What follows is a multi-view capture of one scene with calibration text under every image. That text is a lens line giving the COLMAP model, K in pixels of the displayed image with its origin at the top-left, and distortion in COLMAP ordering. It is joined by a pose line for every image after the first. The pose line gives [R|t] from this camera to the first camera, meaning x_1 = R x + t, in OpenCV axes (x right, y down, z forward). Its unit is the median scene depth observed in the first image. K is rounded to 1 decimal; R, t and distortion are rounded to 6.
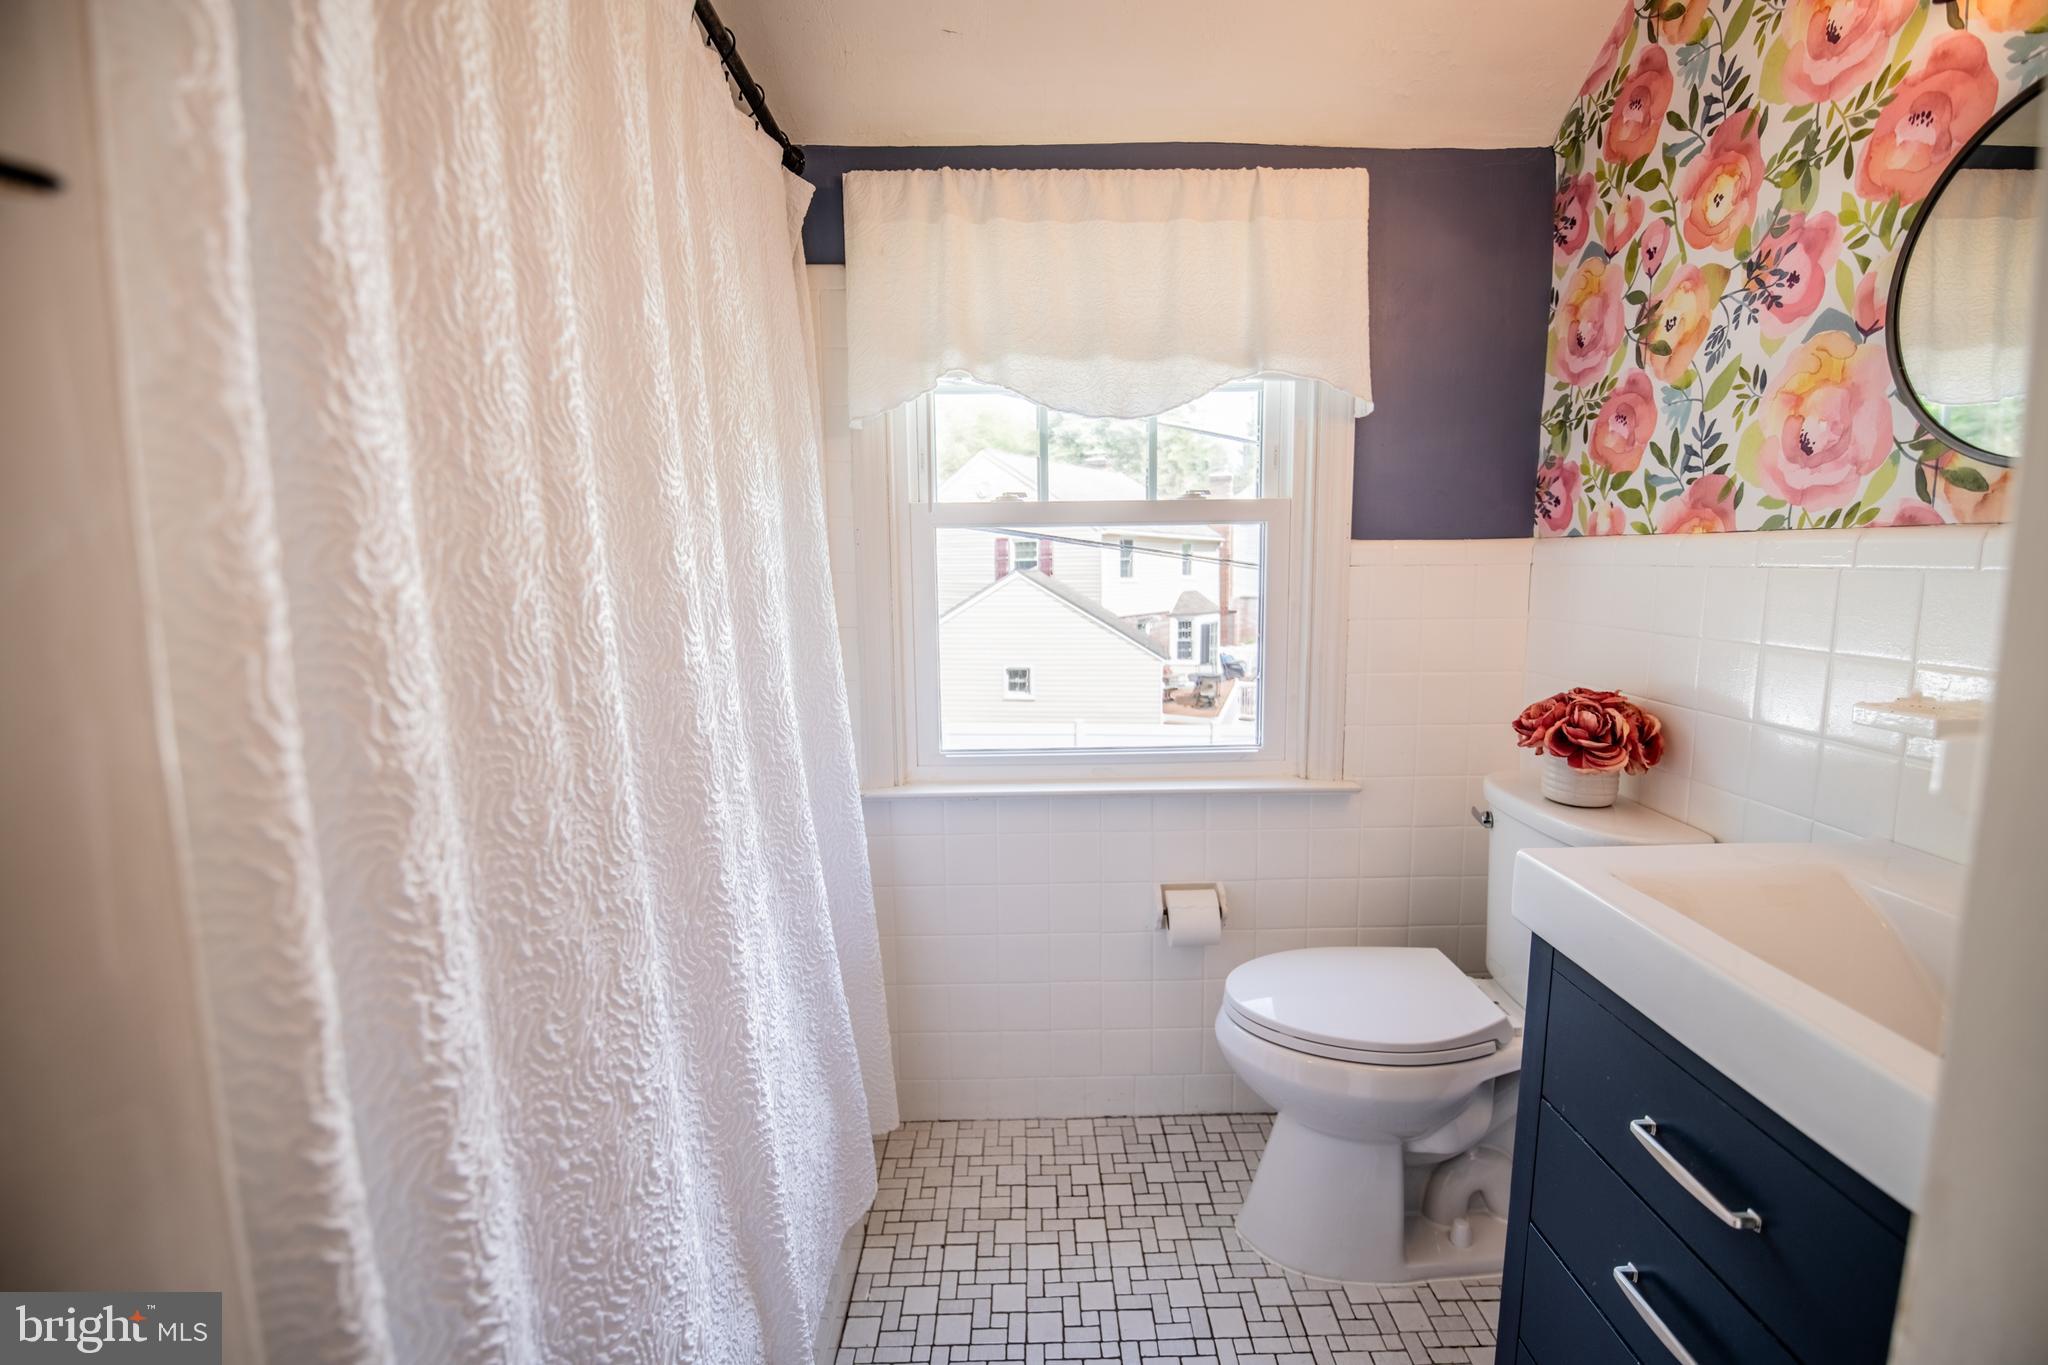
lens RADIAL K [[882.6, 0, 1032.5], [0, 882.6, 671.6], [0, 0, 1]] dist [-0.002277, -0.011016]
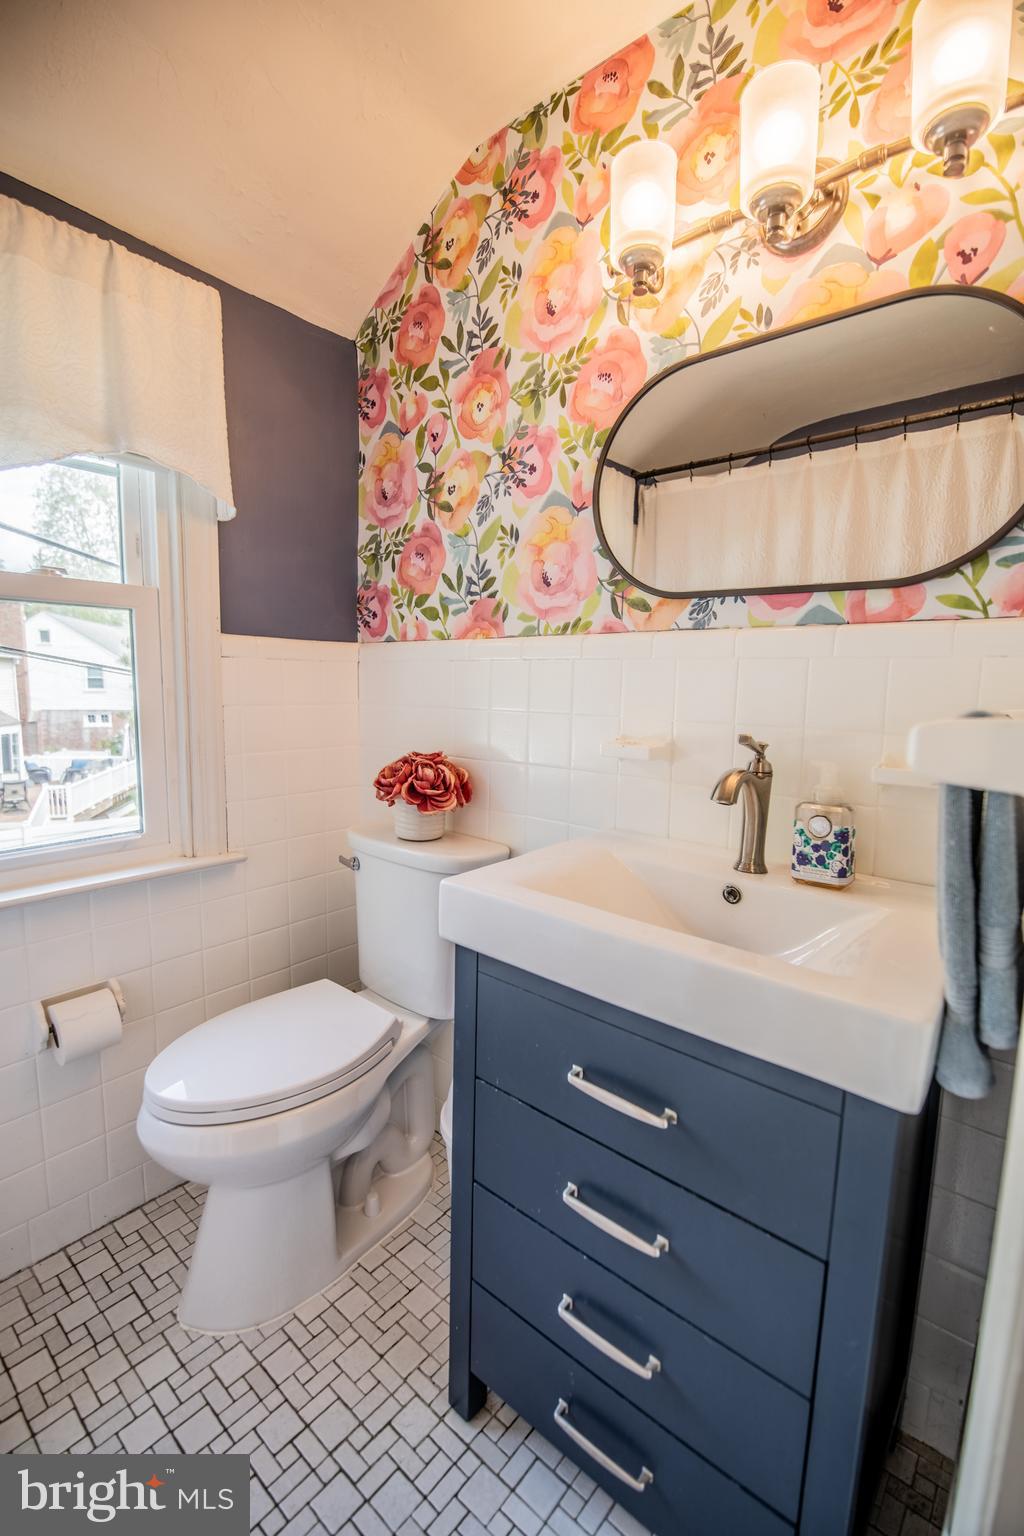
lens RADIAL K [[662.0, 0, 504.7], [0, 662.0, 759.0], [0, 0, 1]] dist [-0.002277, -0.011016]
pose [[0.660837, -0.062473, 0.747925, -0.036472], [0.071387, 0.997244, 0.020223, 0.018814], [-0.747127, 0.040028, 0.663475, 0.240225]]
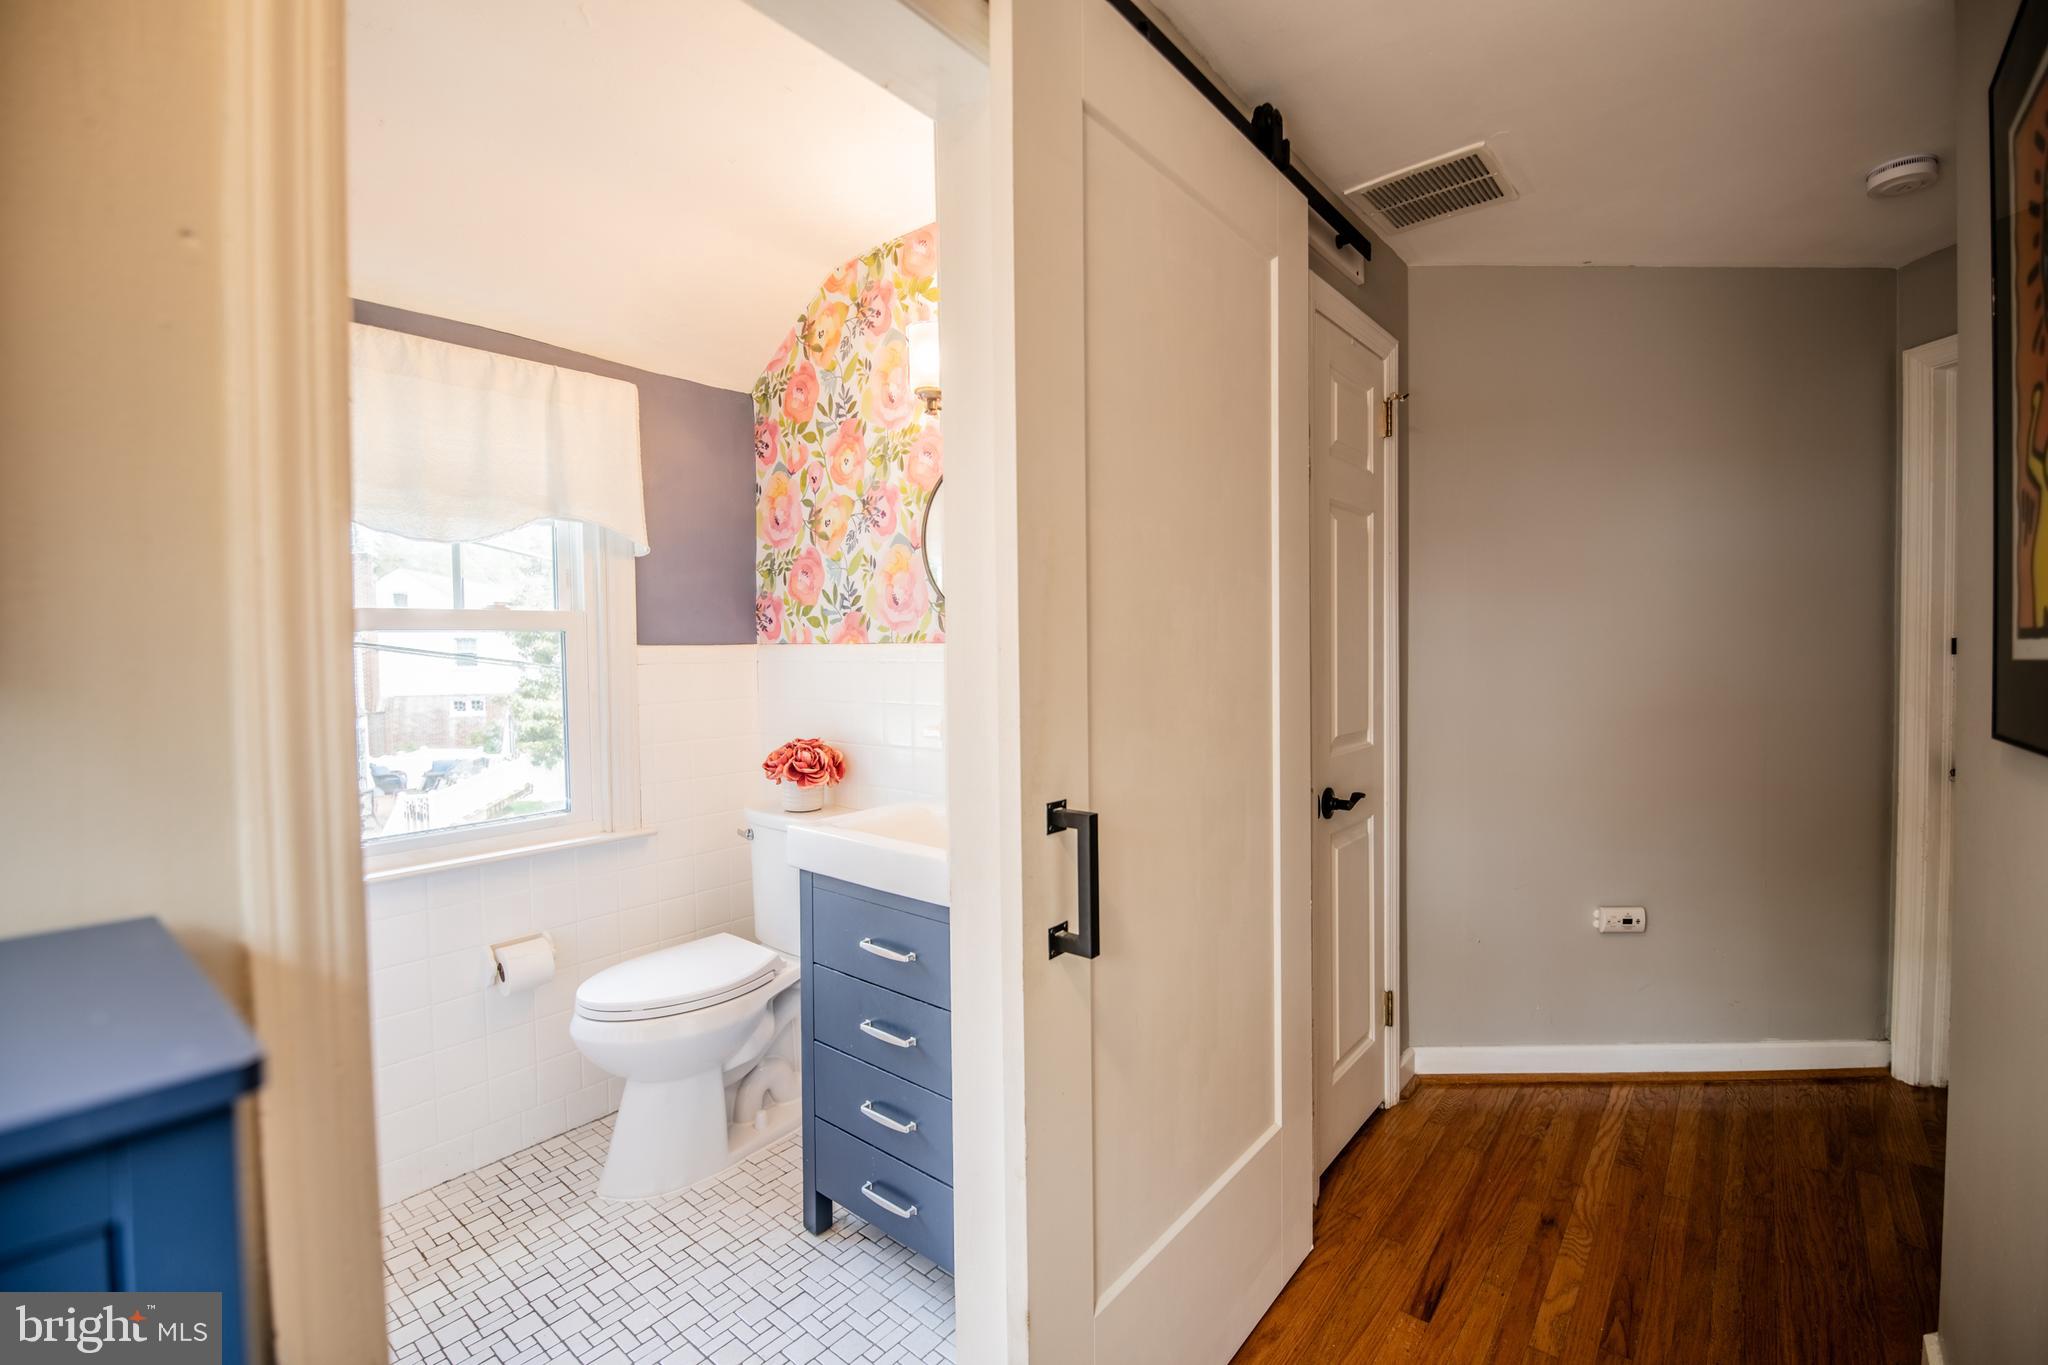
lens RADIAL K [[882.6, 0, 1032.5], [0, 882.6, 671.6], [0, 0, 1]] dist [-0.002277, -0.011016]
pose [[0.644365, -0.019975, 0.764457, -0.334465], [0.100203, 0.993245, -0.058508, 0.034651], [-0.758125, 0.114302, 0.642014, -0.375105]]
